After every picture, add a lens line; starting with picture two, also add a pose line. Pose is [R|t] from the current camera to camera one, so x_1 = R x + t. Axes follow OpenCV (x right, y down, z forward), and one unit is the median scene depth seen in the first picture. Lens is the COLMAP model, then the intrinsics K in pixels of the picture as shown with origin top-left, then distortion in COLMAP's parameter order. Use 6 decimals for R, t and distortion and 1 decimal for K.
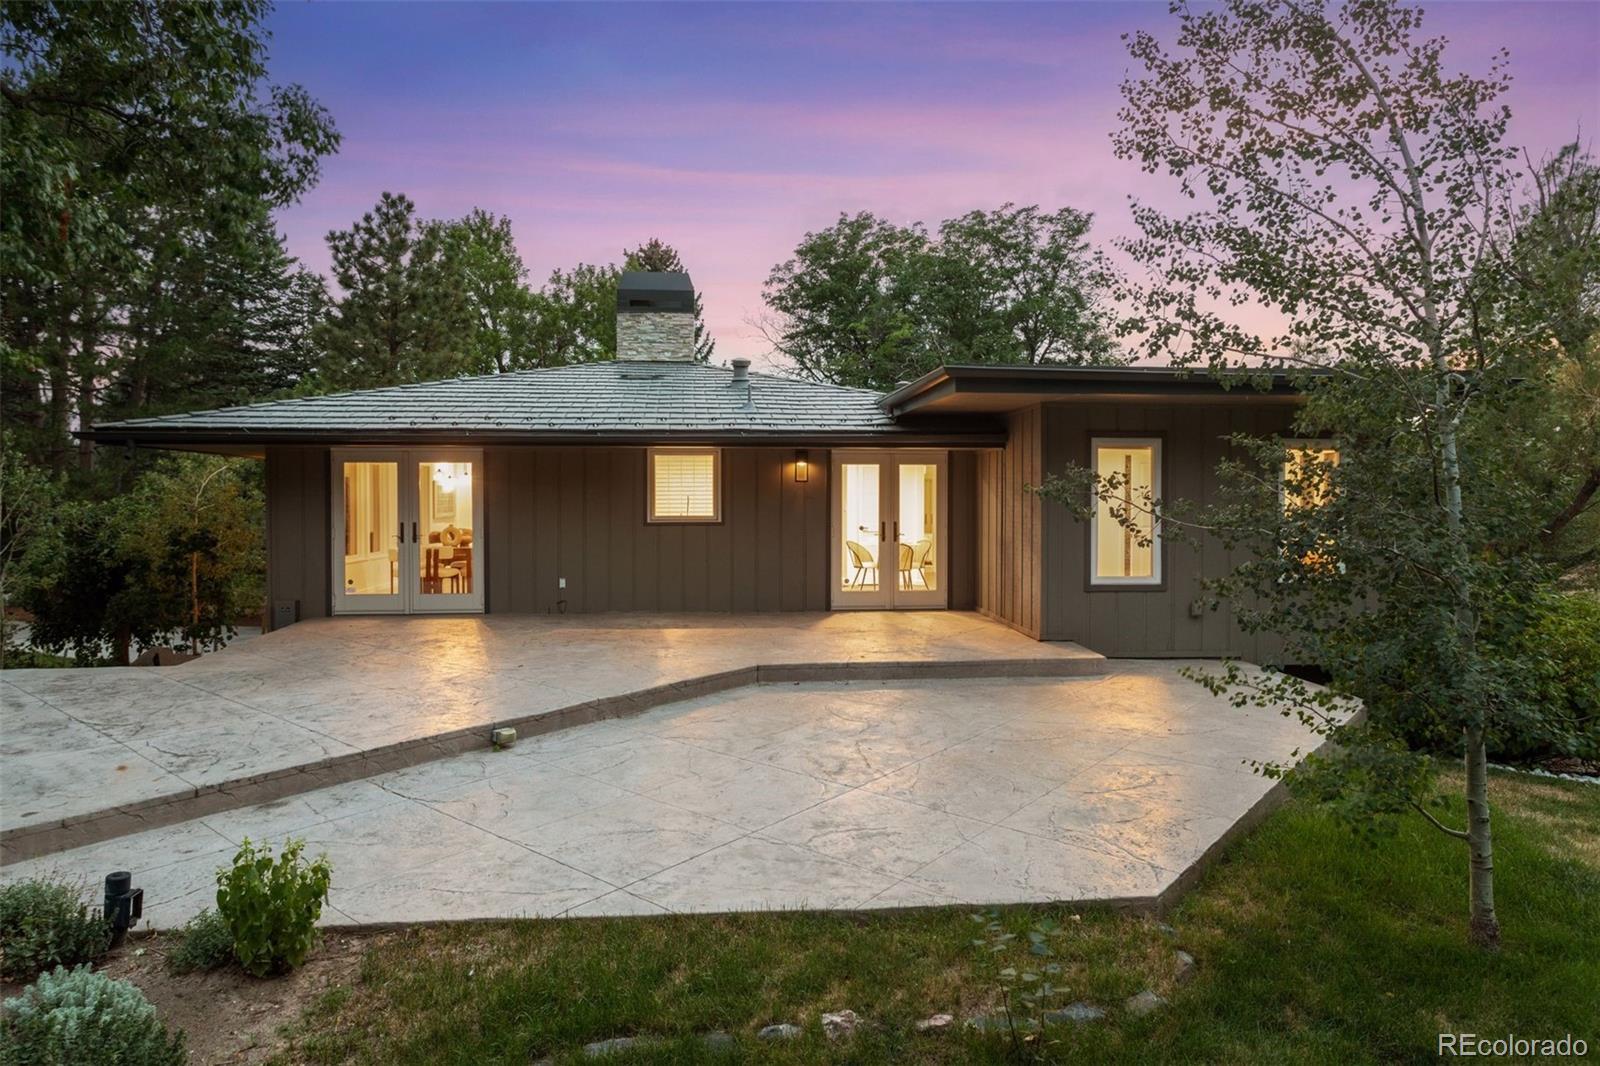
lens RADIAL K [[935.4, 0, 800.0], [0, 935.4, 533.0], [0, 0, 1]] dist [0.000107, -0.000042]
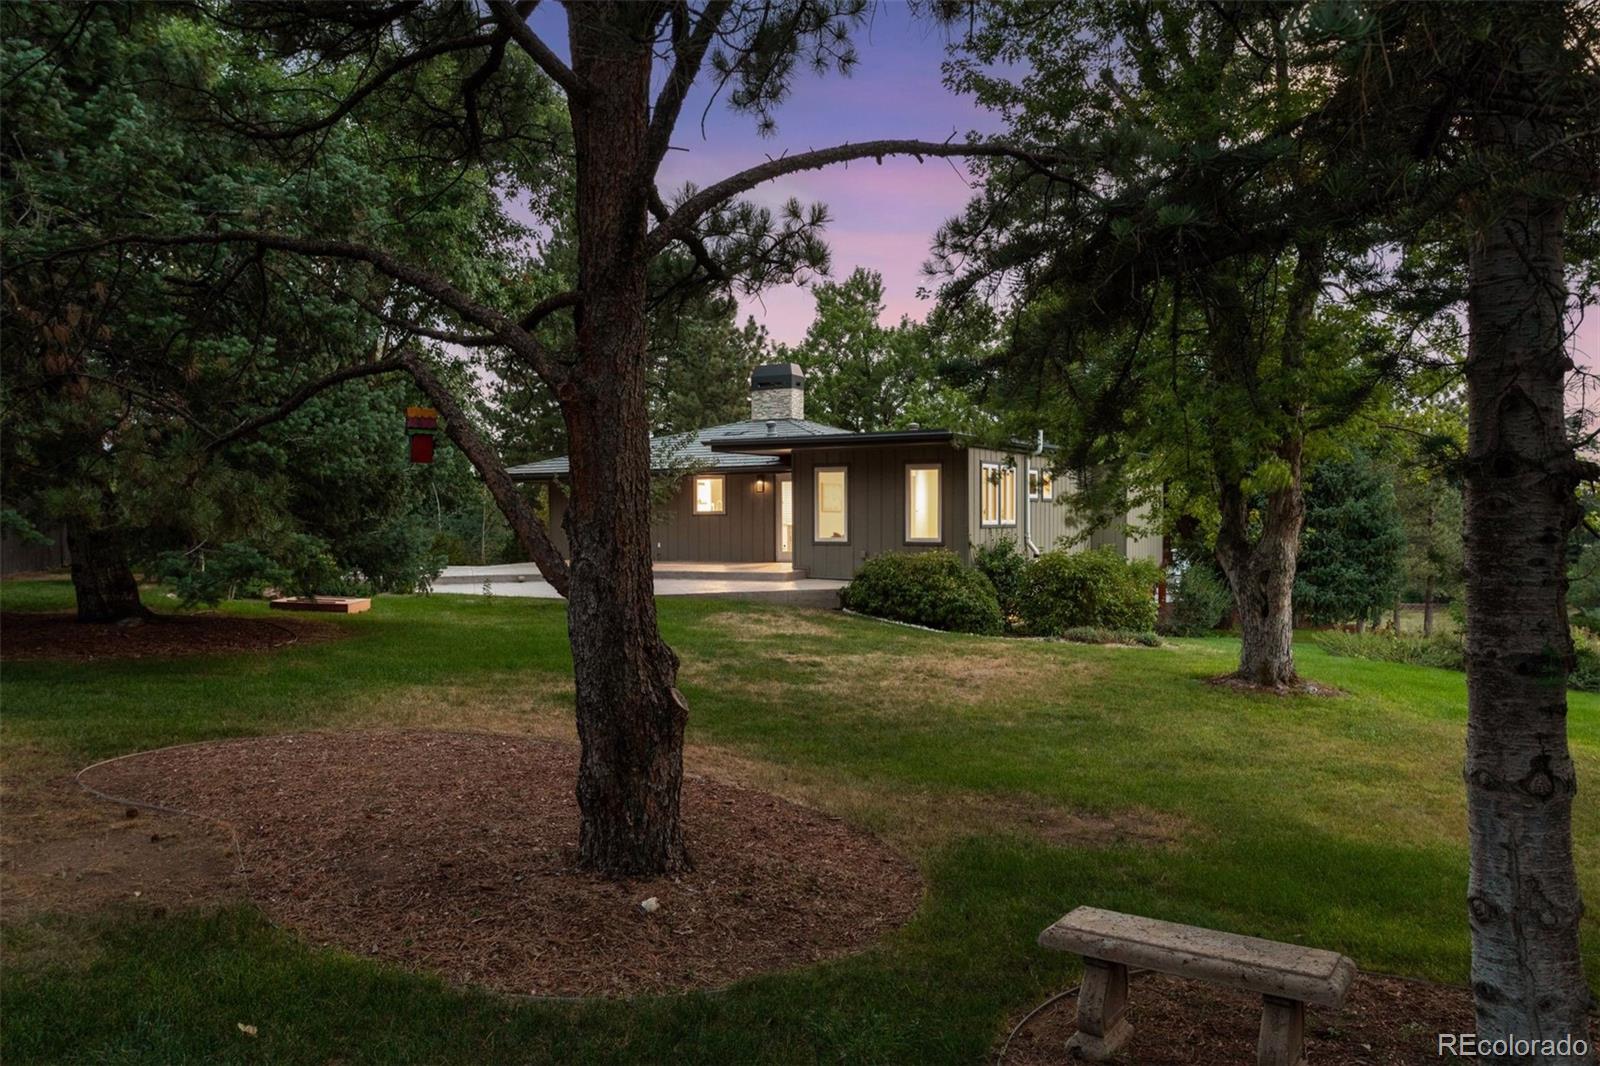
lens RADIAL K [[1199.1, 0, 800.0], [0, 1199.1, 533.0], [0, 0, 1]] dist [0.031304, -0.000164]
pose [[0.820205, 0.002639, -0.572064, 1.413007], [-0.015621, 0.999720, -0.017785, 0.066873], [0.571856, 0.023524, 0.820016, -0.890736]]
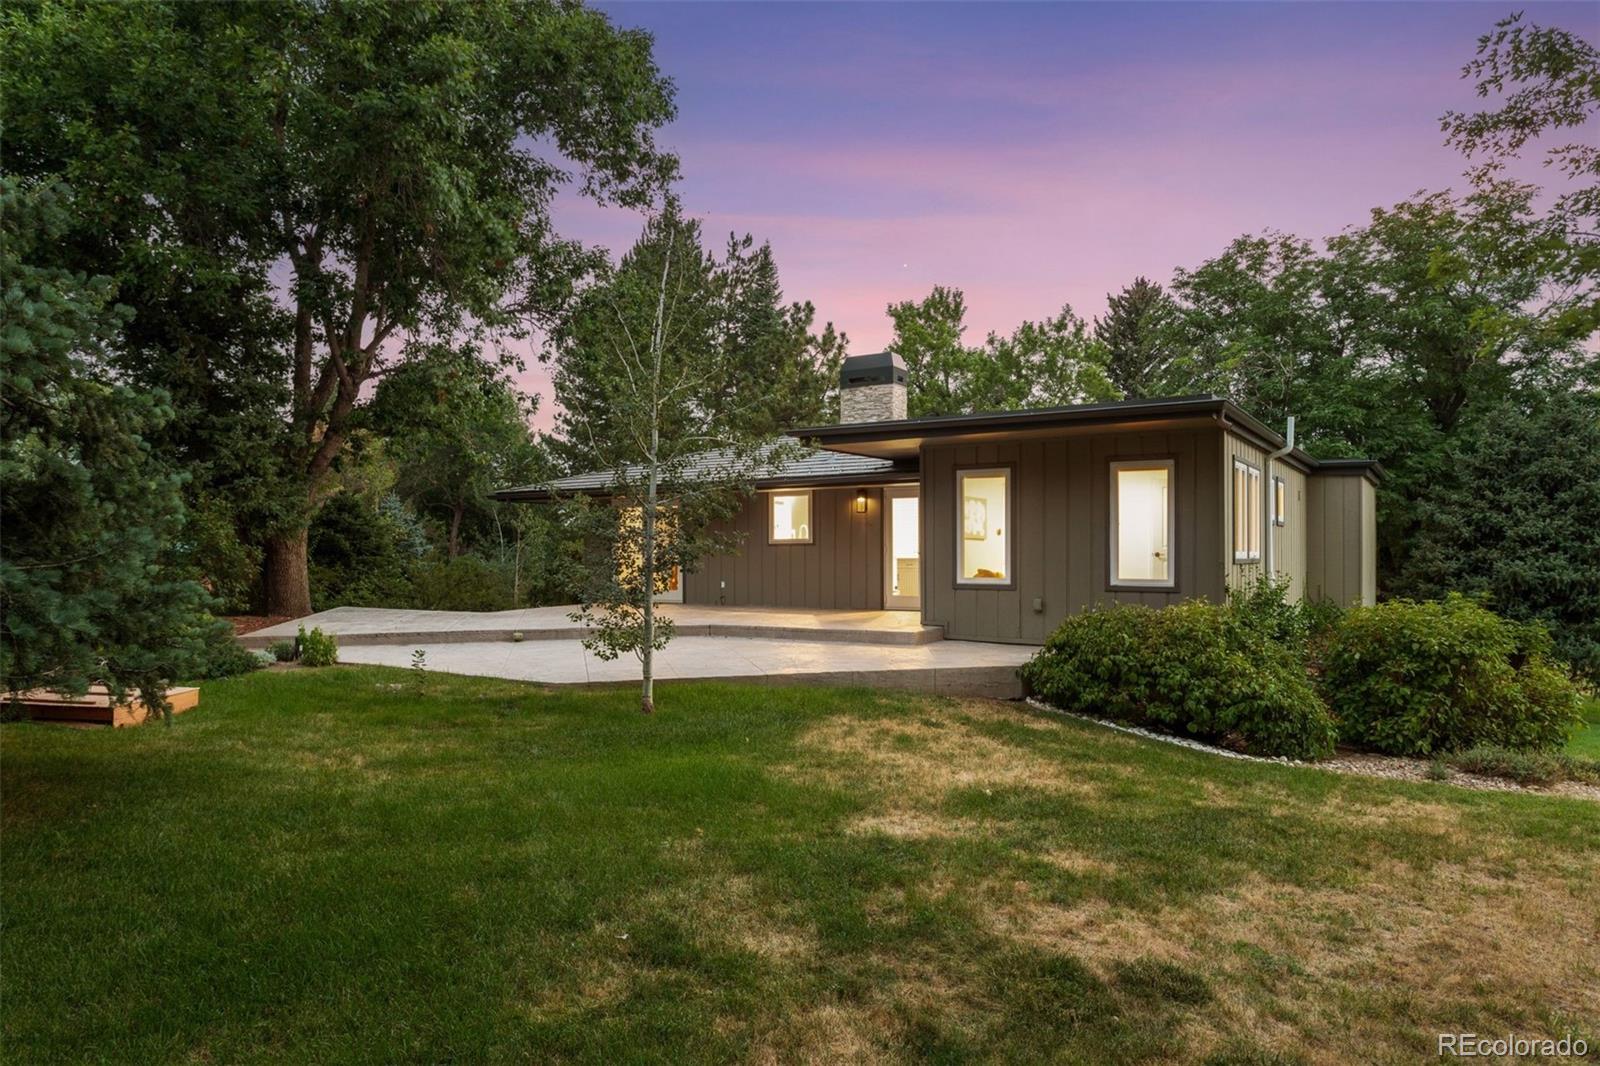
lens RADIAL K [[1019.6, 0, 800.0], [0, 1019.6, 533.0], [0, 0, 1]] dist [0.039403, 0.000616]
pose [[0.792660, -0.014285, -0.609497, 0.814806], [-0.019787, 0.998596, -0.049138, 0.047882], [0.609343, 0.051010, 0.791264, -0.204555]]
